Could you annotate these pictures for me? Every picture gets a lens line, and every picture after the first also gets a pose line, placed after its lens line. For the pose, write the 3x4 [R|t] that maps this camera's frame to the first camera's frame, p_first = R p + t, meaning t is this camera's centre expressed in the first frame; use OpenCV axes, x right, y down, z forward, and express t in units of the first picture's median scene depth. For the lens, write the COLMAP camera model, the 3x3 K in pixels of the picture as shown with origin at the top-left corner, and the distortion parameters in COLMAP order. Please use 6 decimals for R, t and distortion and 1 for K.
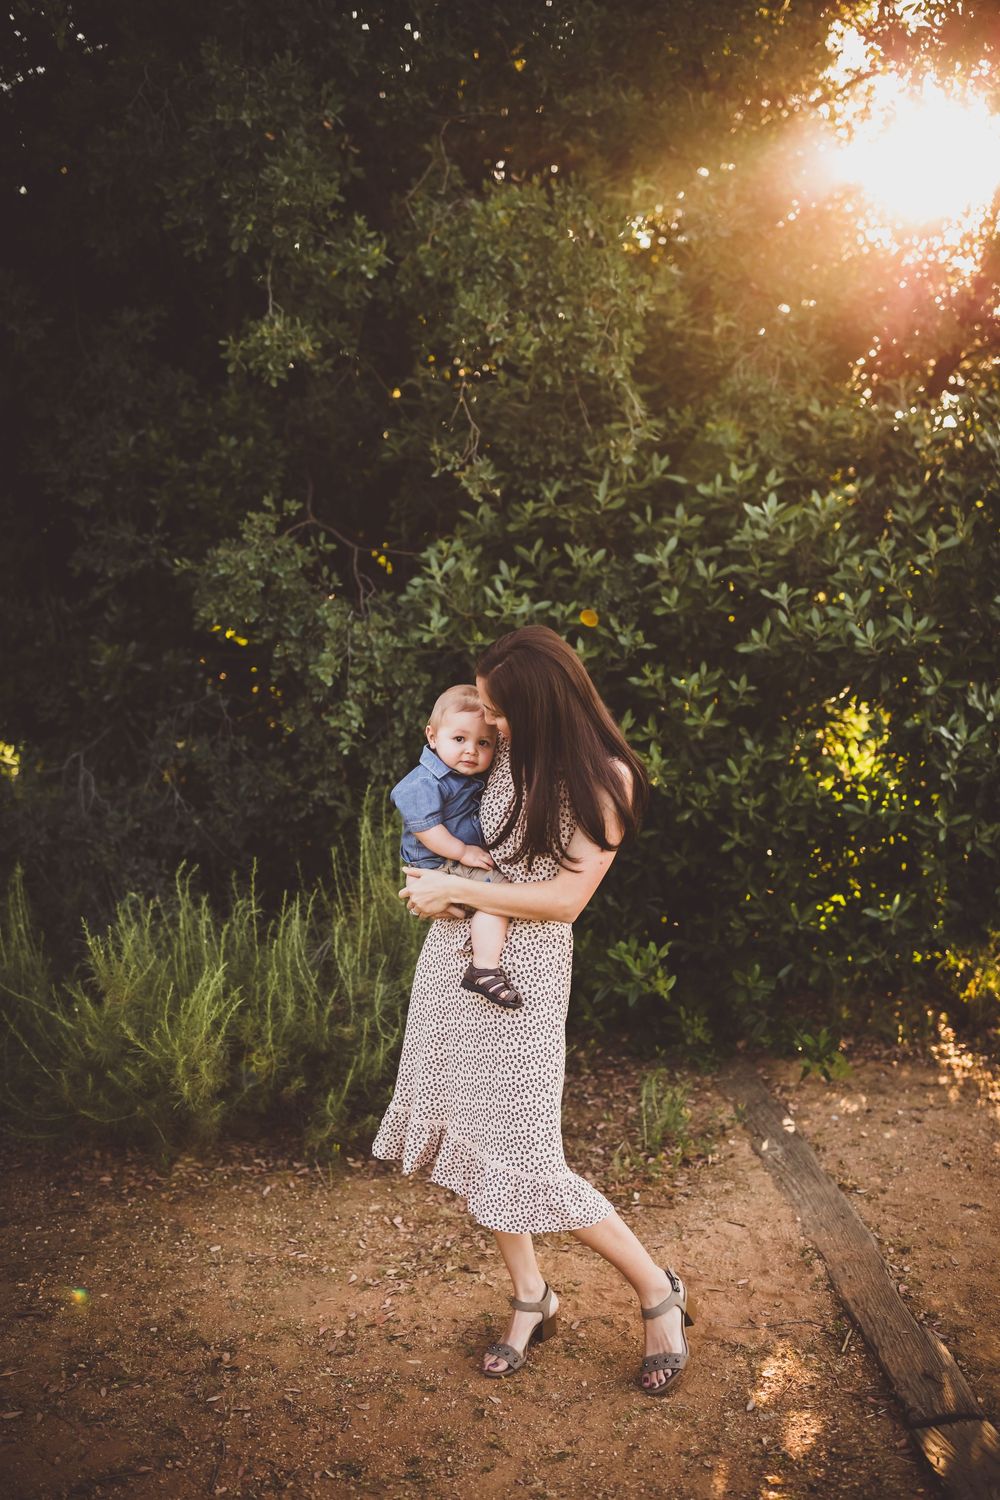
lens RADIAL K [[1415.4, 0, 486.5], [0, 1415.4, 742.9], [0, 0, 1]] dist [-0.014851, 0.003005]
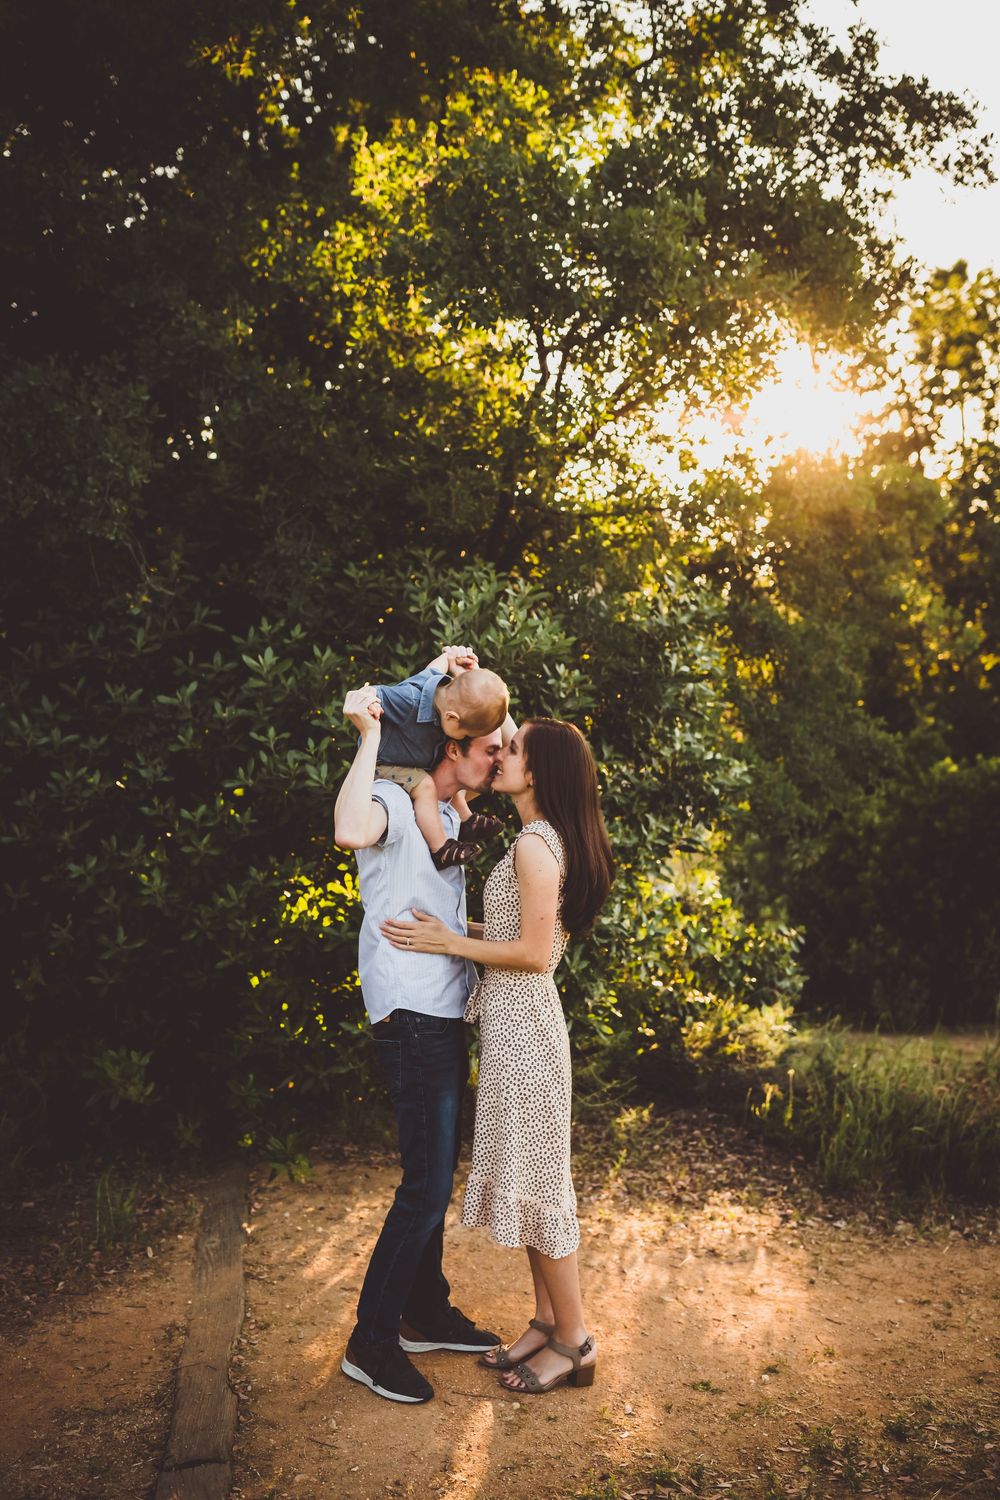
lens RADIAL K [[1415.4, 0, 486.5], [0, 1415.4, 742.9], [0, 0, 1]] dist [-0.014851, 0.003005]
pose [[0.992196, 0.037148, 0.119024, 0.241299], [-0.026521, 0.995620, -0.089656, -0.004553], [-0.121833, 0.085800, 0.988835, -0.124387]]
